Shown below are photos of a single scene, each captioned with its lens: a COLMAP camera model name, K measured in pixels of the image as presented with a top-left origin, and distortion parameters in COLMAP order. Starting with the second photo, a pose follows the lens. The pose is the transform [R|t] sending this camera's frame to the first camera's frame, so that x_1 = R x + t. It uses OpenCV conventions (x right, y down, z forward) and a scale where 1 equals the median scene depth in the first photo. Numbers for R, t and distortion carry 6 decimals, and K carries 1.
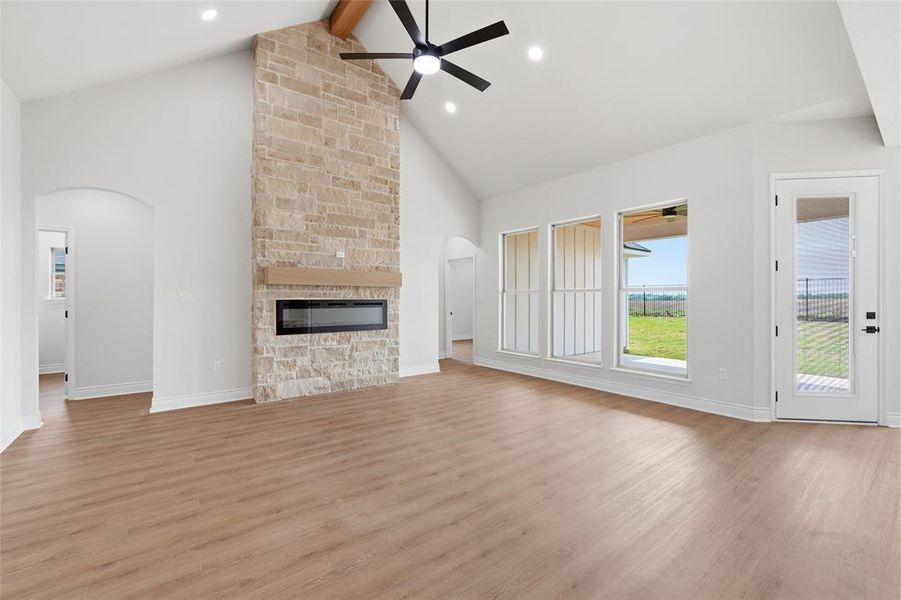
lens RADIAL K [[373.2, 0, 450.5], [0, 373.2, 300.0], [0, 0, 1]] dist [0.000245, 0.000023]
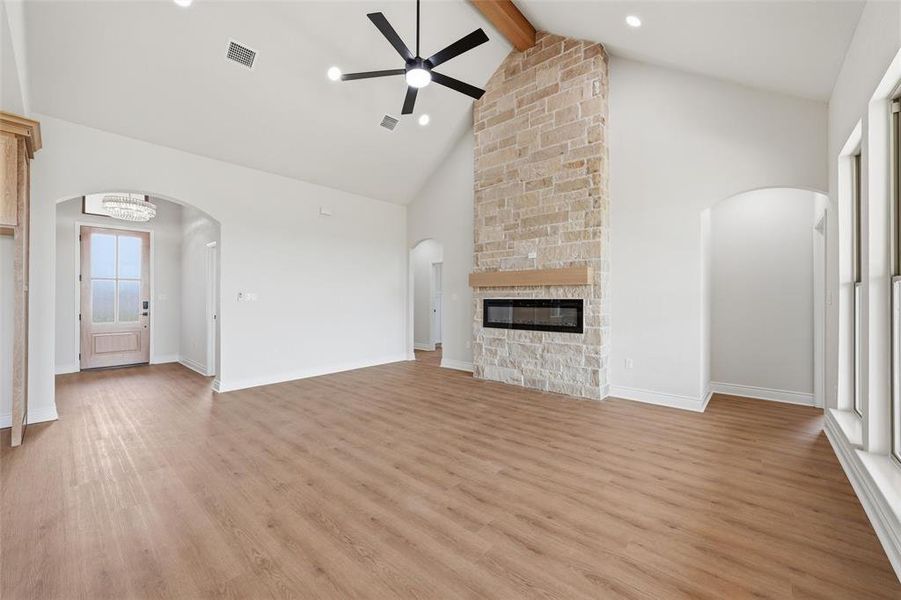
lens RADIAL K [[352.7, 0, 450.5], [0, 352.7, 300.0], [0, 0, 1]] dist [-0.013318, 0.000202]
pose [[0.199432, 0.003414, -0.979906, 0.627188], [-0.005760, 0.999981, 0.002312, 0.000306], [0.979895, 0.005184, 0.199448, 0.600861]]
